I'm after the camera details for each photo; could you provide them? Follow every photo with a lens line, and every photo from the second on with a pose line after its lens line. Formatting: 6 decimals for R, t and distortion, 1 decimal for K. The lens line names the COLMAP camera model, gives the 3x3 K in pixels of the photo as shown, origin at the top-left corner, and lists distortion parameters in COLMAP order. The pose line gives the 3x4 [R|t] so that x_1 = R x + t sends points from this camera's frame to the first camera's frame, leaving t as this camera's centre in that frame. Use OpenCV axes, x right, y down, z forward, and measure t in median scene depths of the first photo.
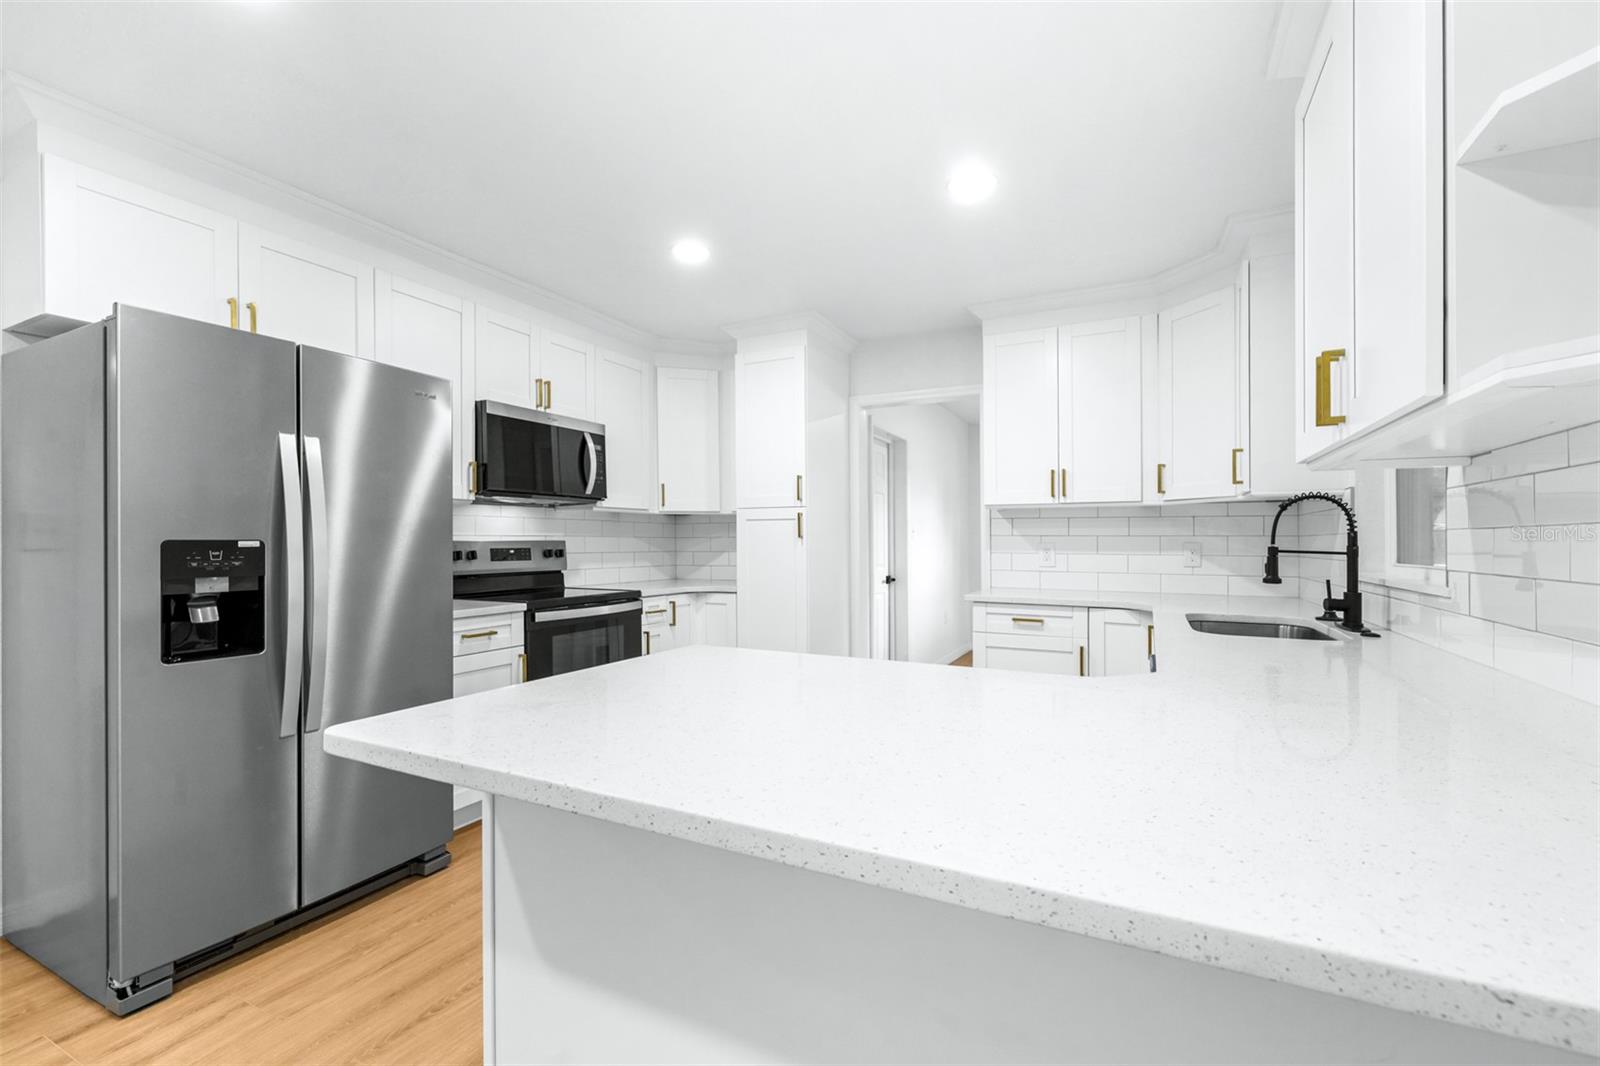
lens RADIAL K [[697.3, 0, 800.0], [0, 697.3, 537.9], [0, 0, 1]] dist [-0.001492, 0.000117]
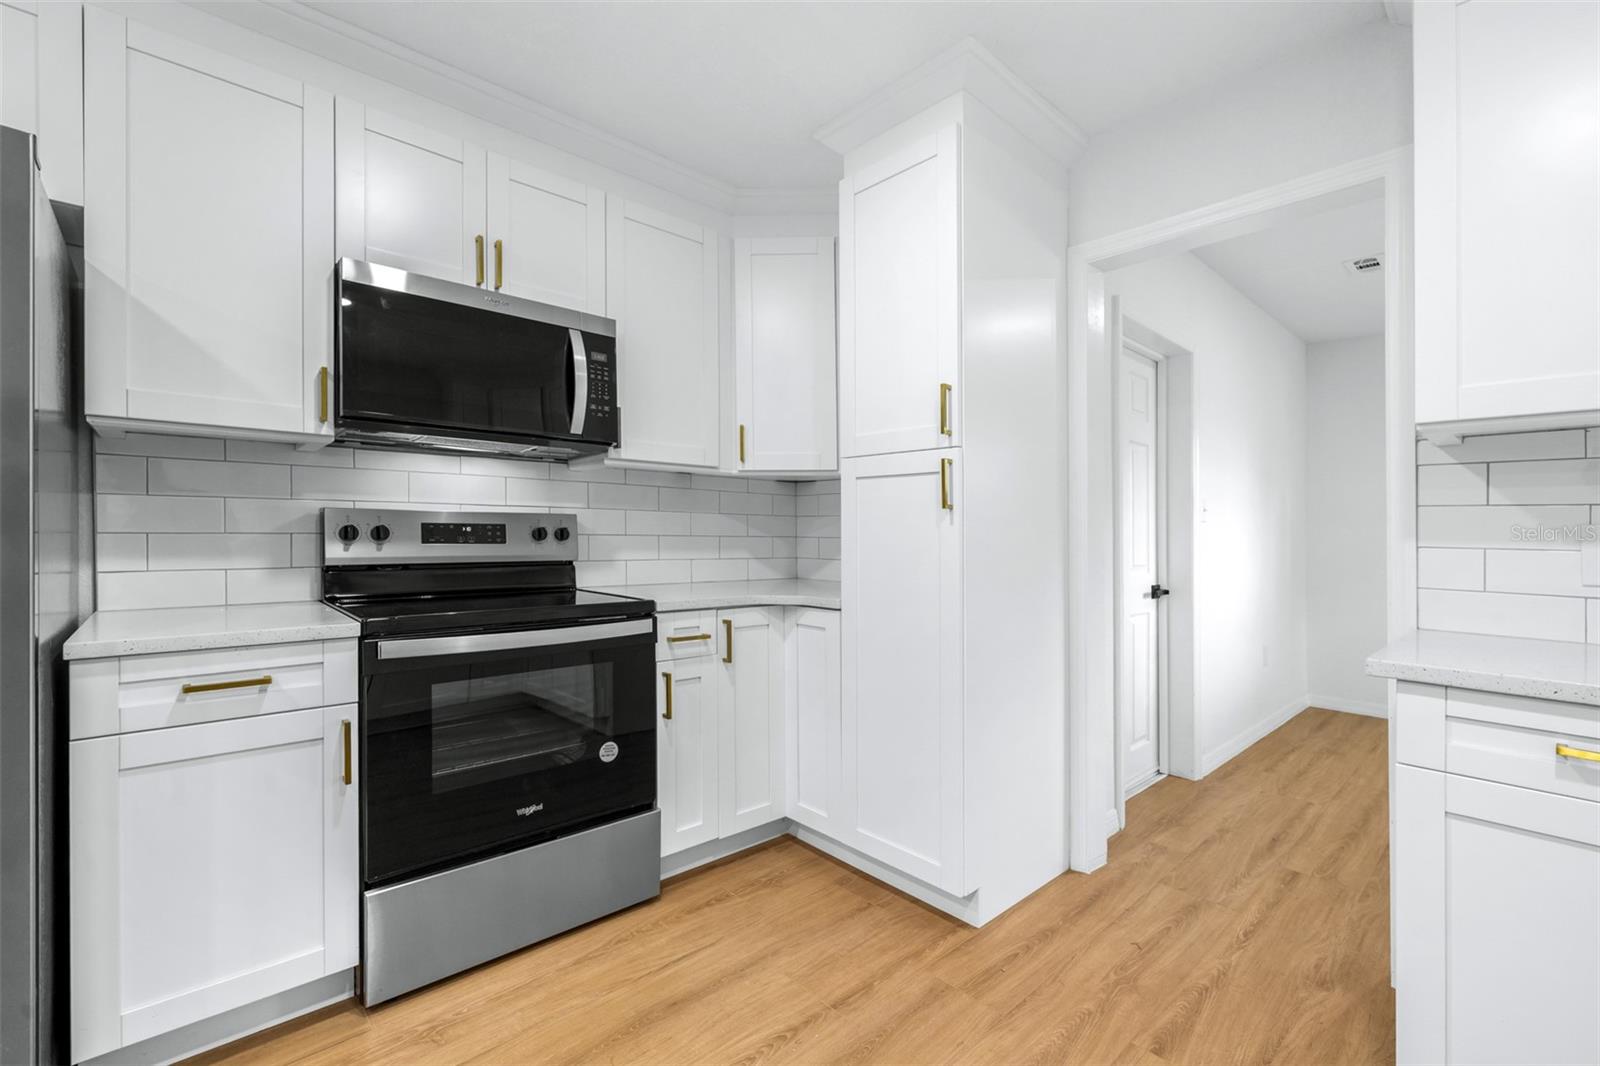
lens RADIAL K [[697.3, 0, 794.1], [0, 697.3, 521.5], [0, 0, 1]] dist [-0.001492, 0.000117]
pose [[0.932466, 0.007097, -0.361187, 0.078018], [-0.011740, 0.999874, -0.010662, 0.015059], [0.361066, 0.014182, 0.932432, 0.488630]]
